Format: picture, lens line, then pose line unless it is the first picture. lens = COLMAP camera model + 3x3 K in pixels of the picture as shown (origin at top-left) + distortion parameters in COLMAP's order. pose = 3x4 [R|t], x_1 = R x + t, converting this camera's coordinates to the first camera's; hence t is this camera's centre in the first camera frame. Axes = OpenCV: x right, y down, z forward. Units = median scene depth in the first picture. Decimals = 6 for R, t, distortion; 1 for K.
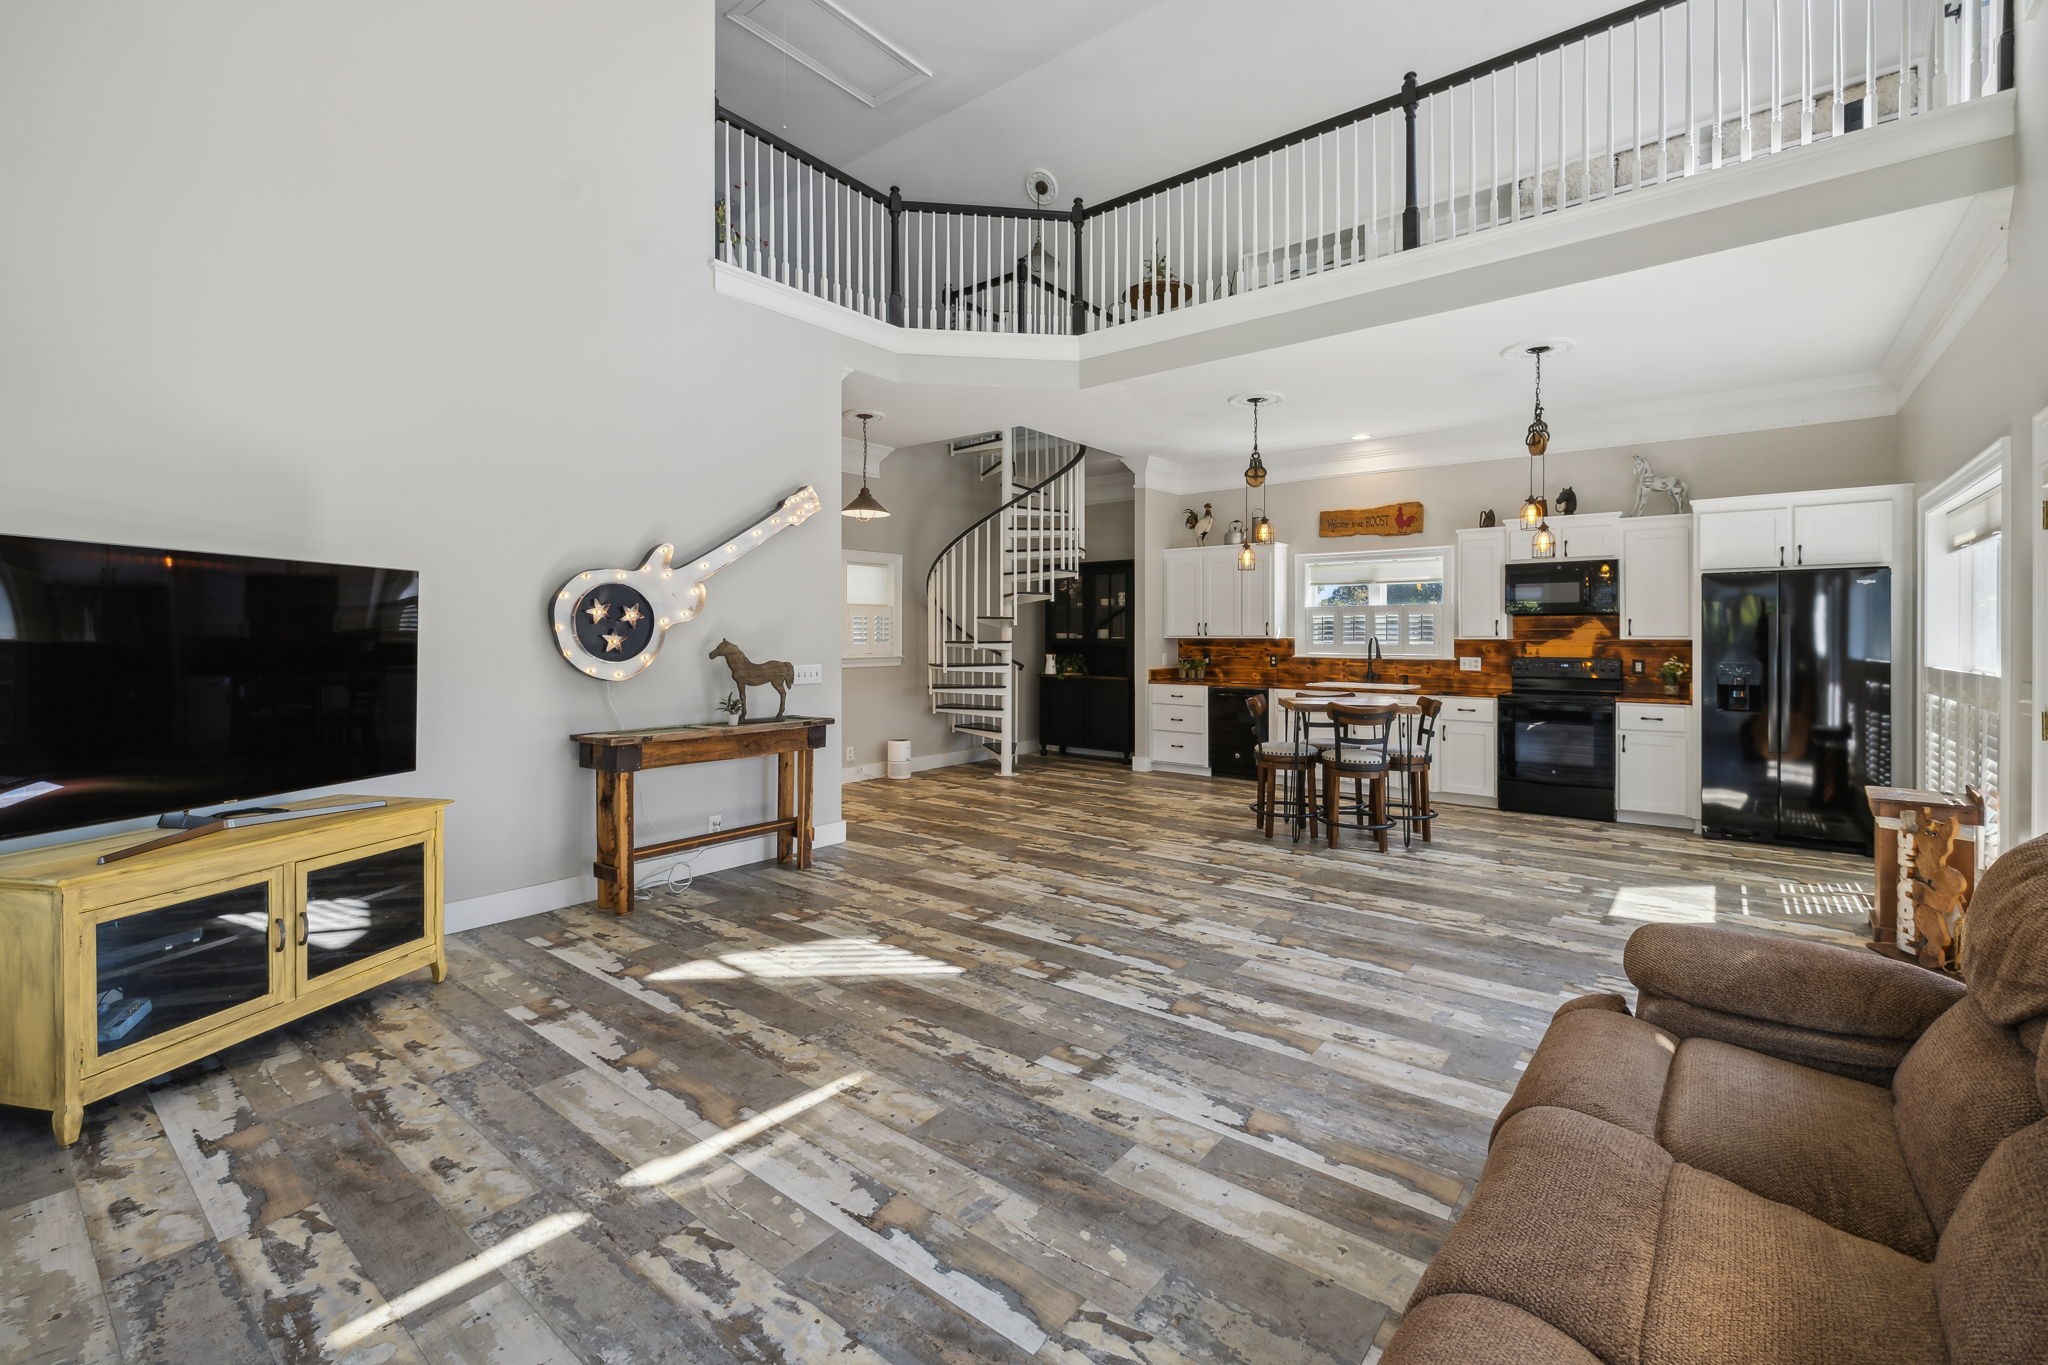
lens RADIAL K [[891.4, 0, 1015.7], [0, 891.4, 634.1], [0, 0, 1]] dist [0.001126, 0.000224]
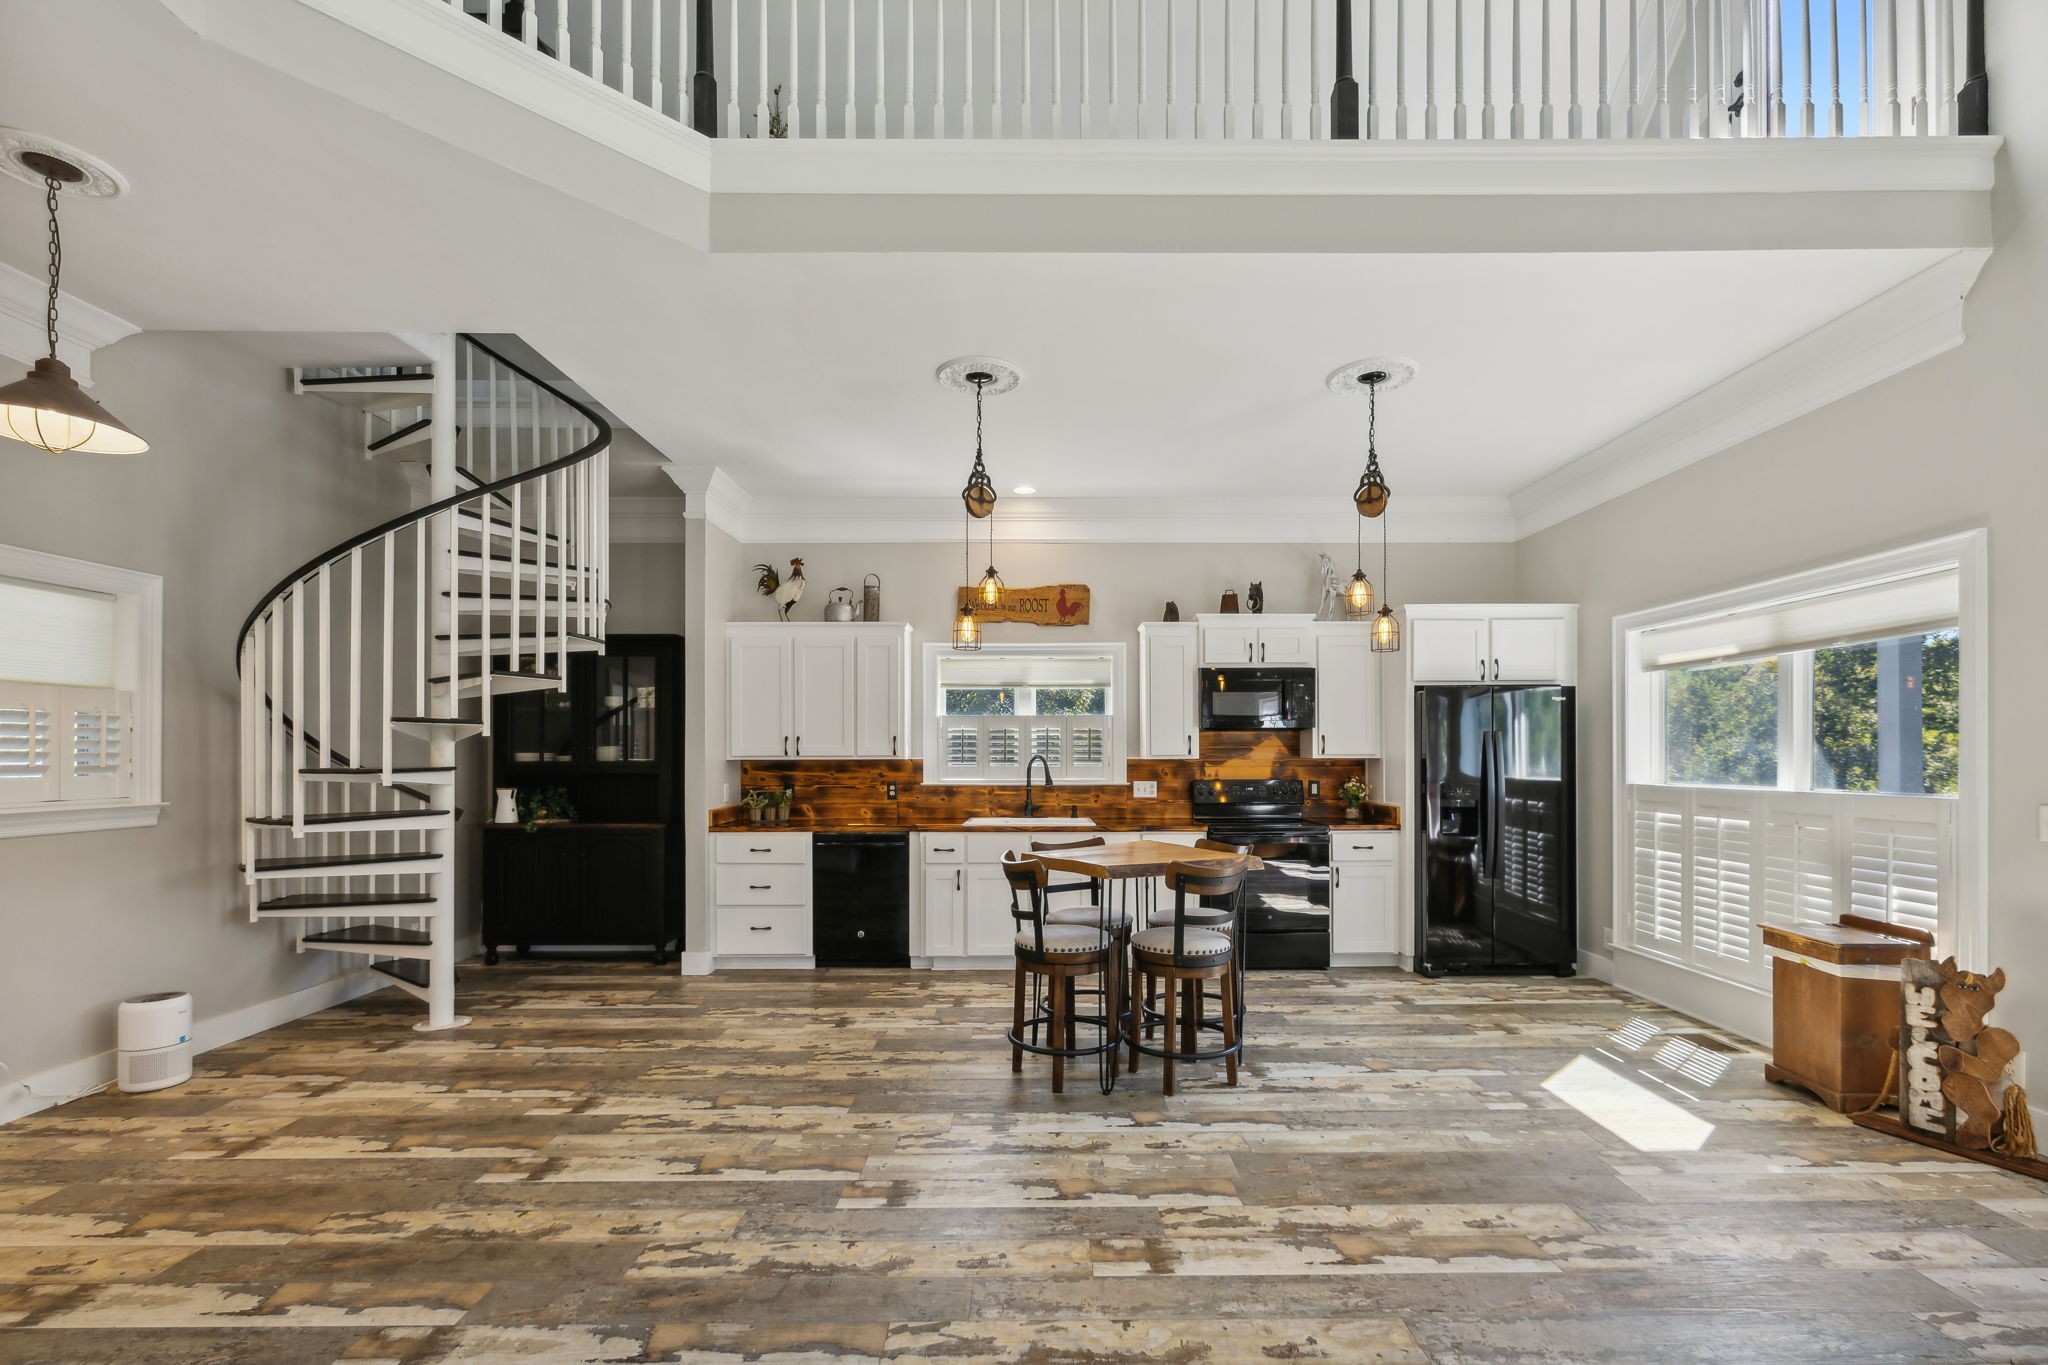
lens RADIAL K [[891.4, 0, 1032.4], [0, 891.4, 749.9], [0, 0, 1]] dist [0.001126, 0.000224]
pose [[0.770734, 0.001420, 0.637156, -0.104603], [0.002530, 0.999983, -0.005289, 0.001699], [-0.637152, 0.005688, 0.770717, 0.519060]]
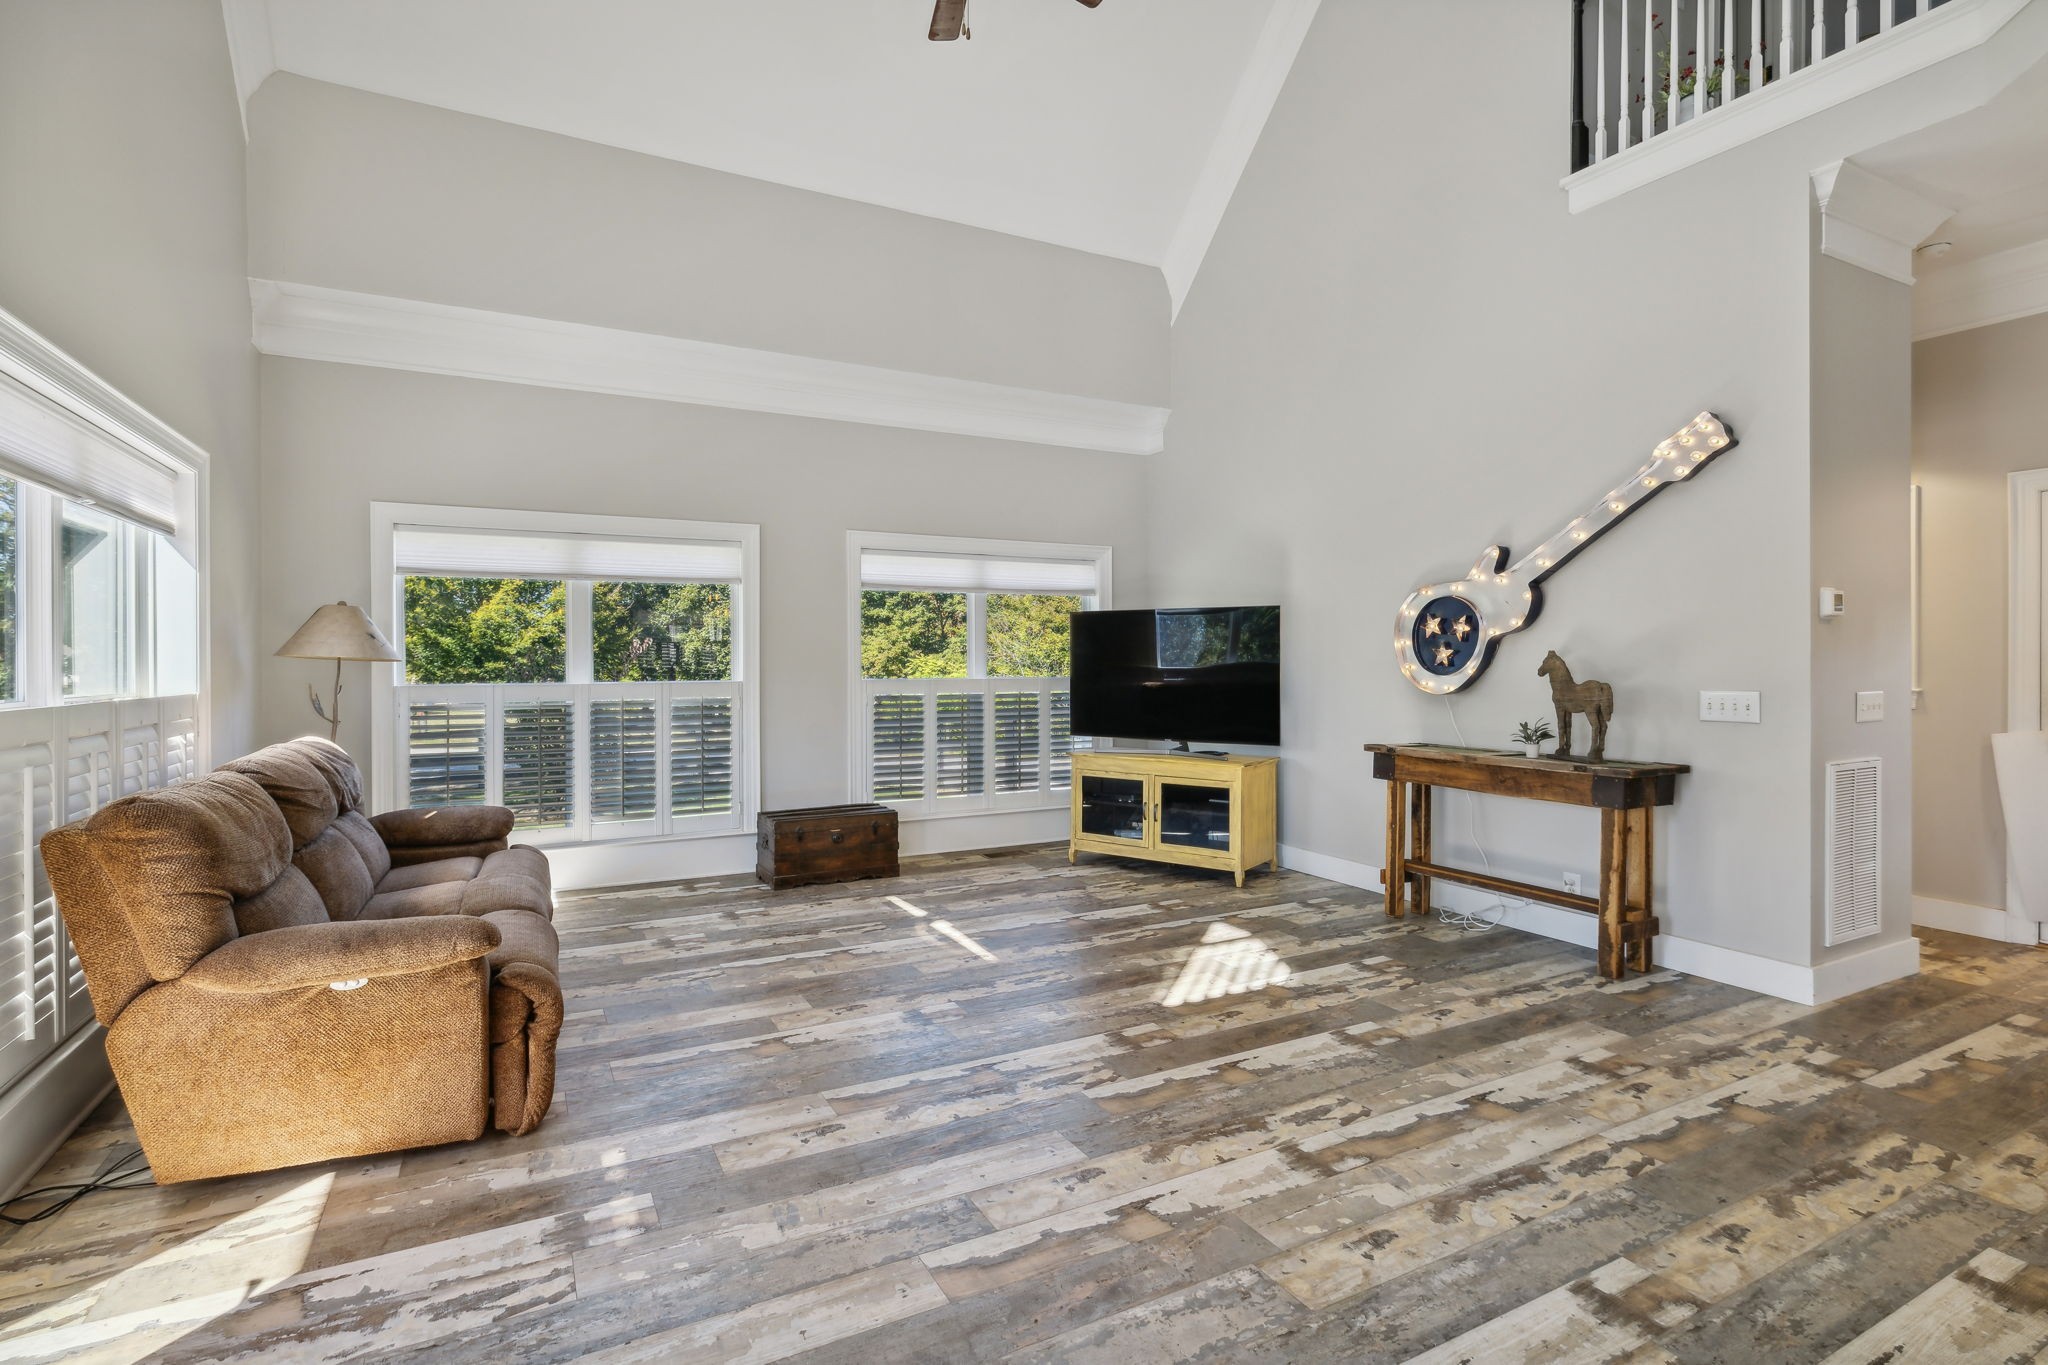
lens RADIAL K [[949.9, 0, 1002.0], [0, 949.9, 671.8], [0, 0, 1]] dist [-0.003663, -0.000152]
pose [[-0.403641, 0.009546, -0.914867, 0.532016], [0.004044, 0.999954, 0.008649, 0.011471], [0.914908, -0.000209, -0.403662, 0.723726]]
